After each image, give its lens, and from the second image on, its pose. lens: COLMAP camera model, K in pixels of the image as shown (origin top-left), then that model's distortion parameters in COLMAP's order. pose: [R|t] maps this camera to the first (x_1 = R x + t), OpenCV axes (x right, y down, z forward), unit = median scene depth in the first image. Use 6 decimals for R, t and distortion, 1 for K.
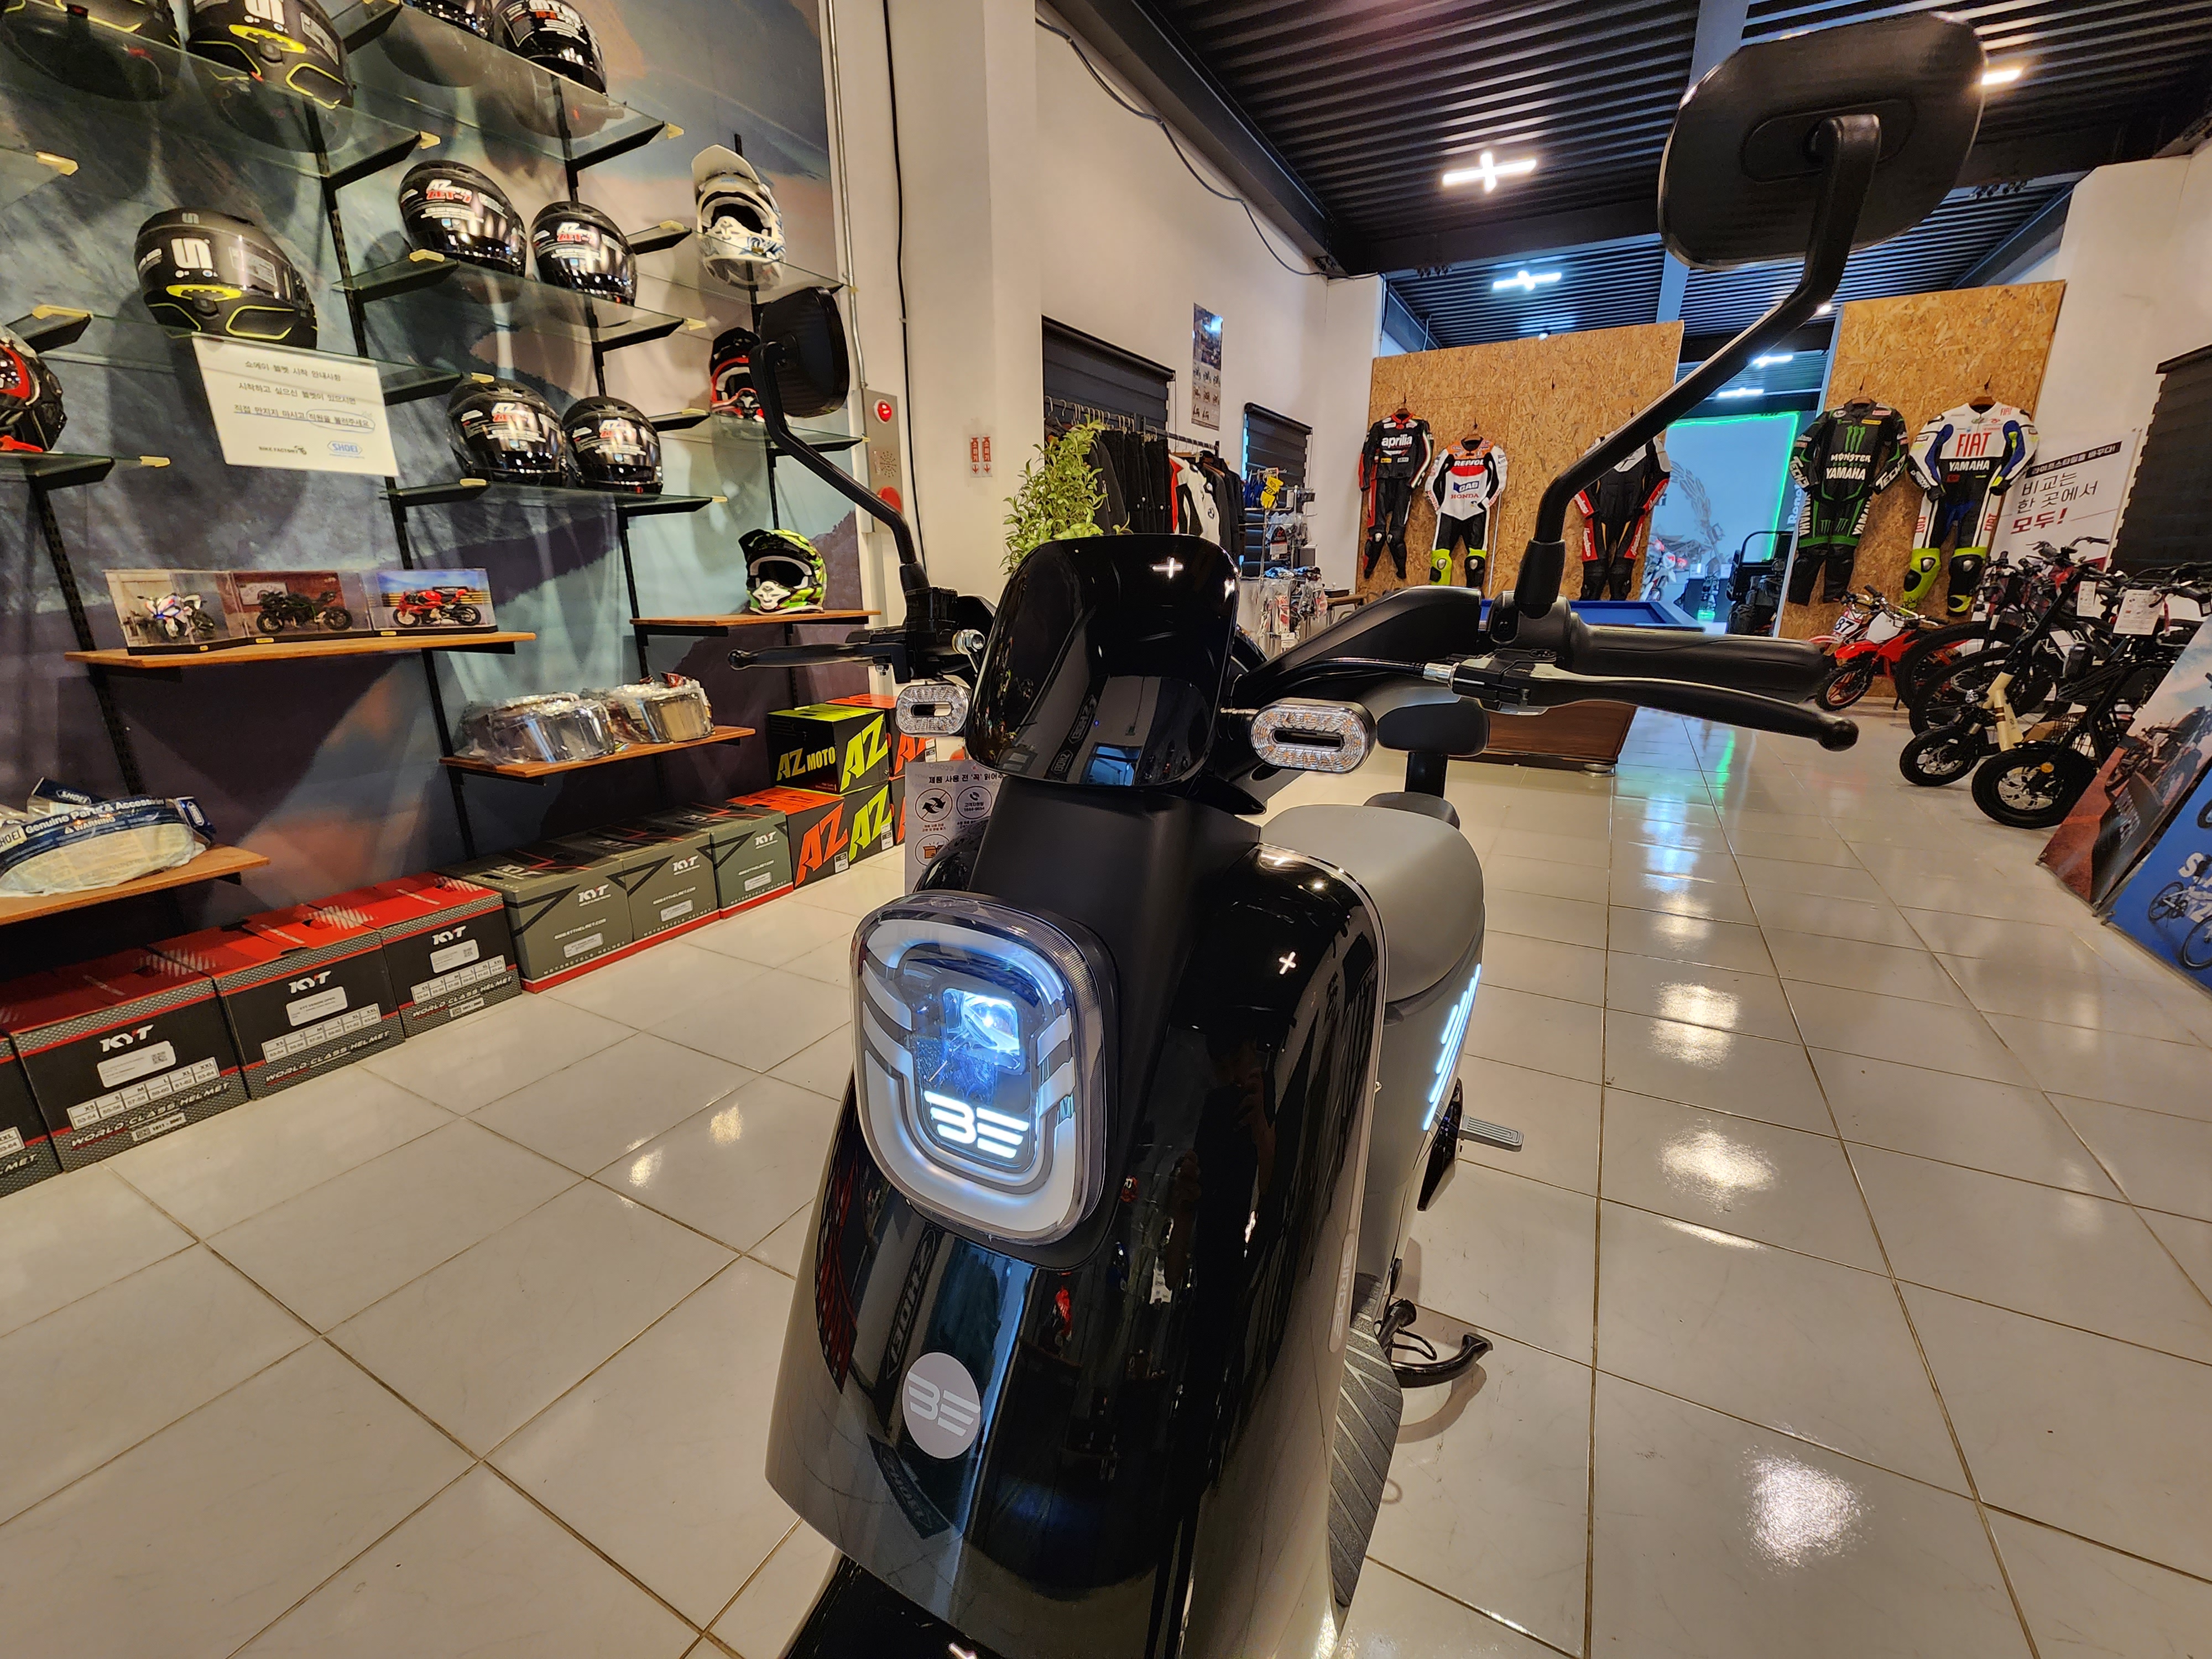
lens RADIAL K [[912.7, 0, 1106.4], [0, 912.7, 839.6], [0, 0, 1]] dist [0.004138, -0.003863]
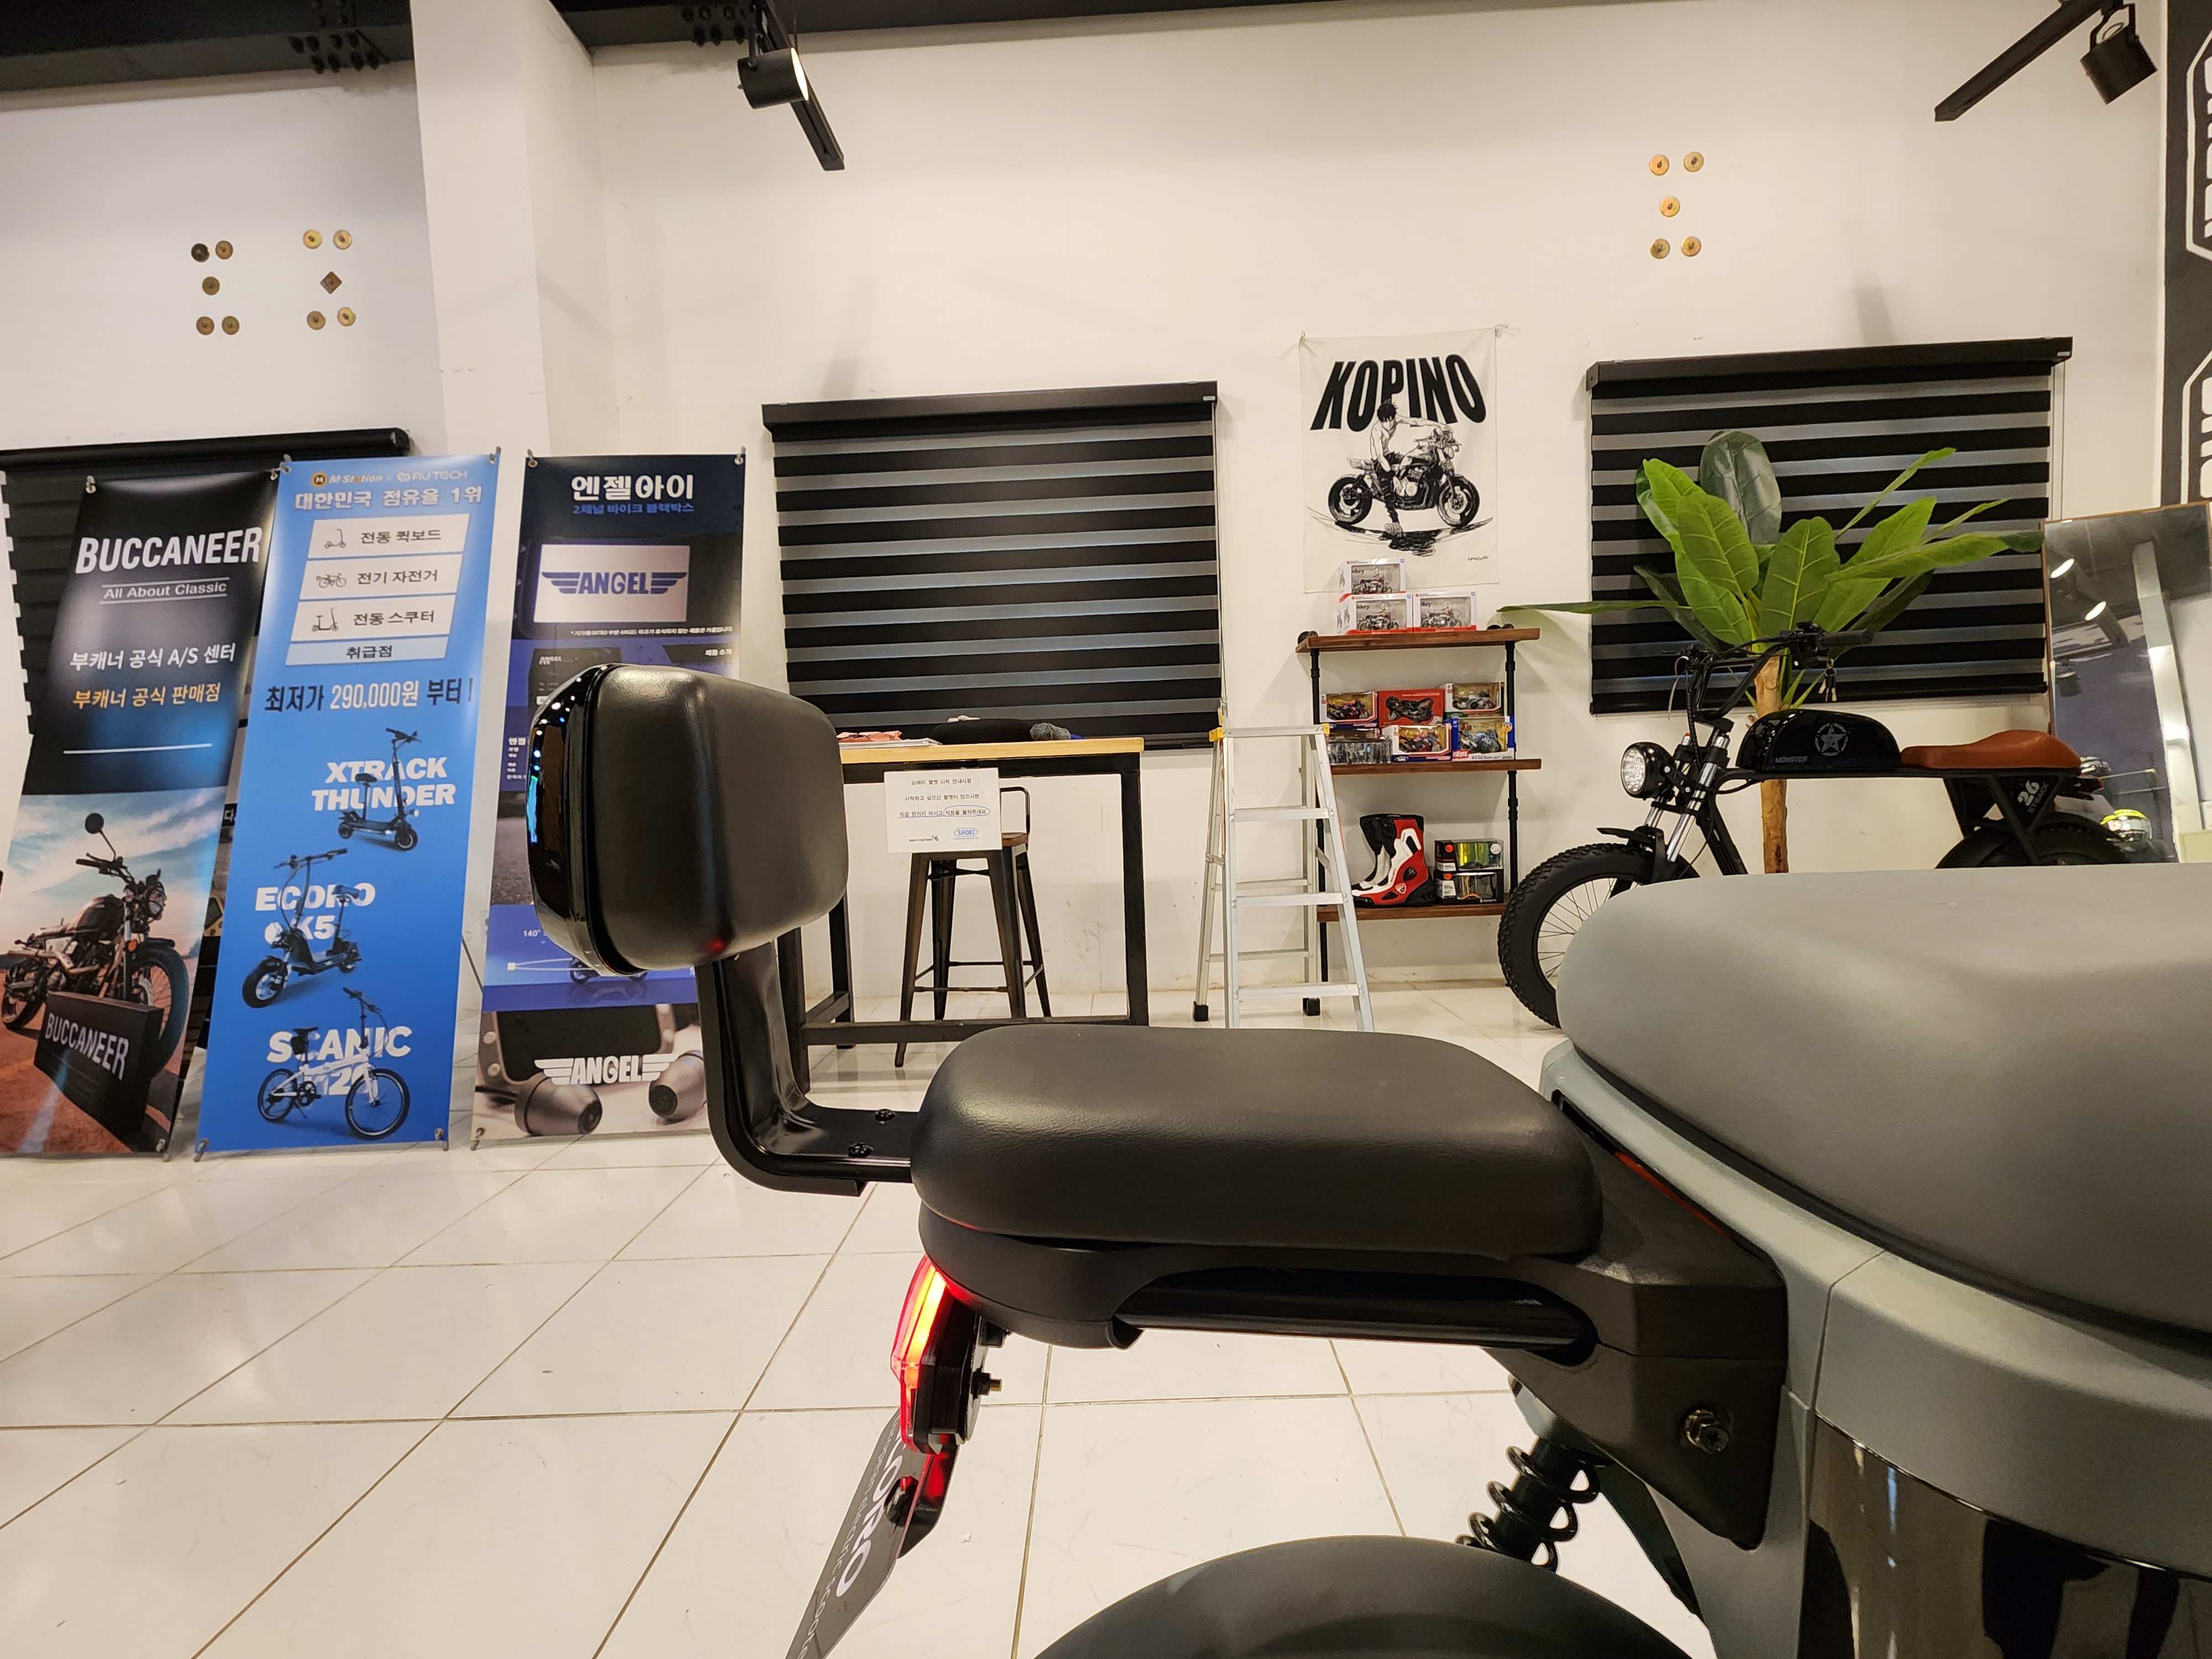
lens RADIAL K [[912.7, 0, 1102.4], [0, 912.7, 844.1], [0, 0, 1]] dist [0.004138, -0.003863]
pose [[-0.454692, -0.034281, 0.889989, 0.039543], [0.298458, 0.935619, 0.188519, -0.062160], [-0.839153, 0.351342, -0.415188, 0.464495]]
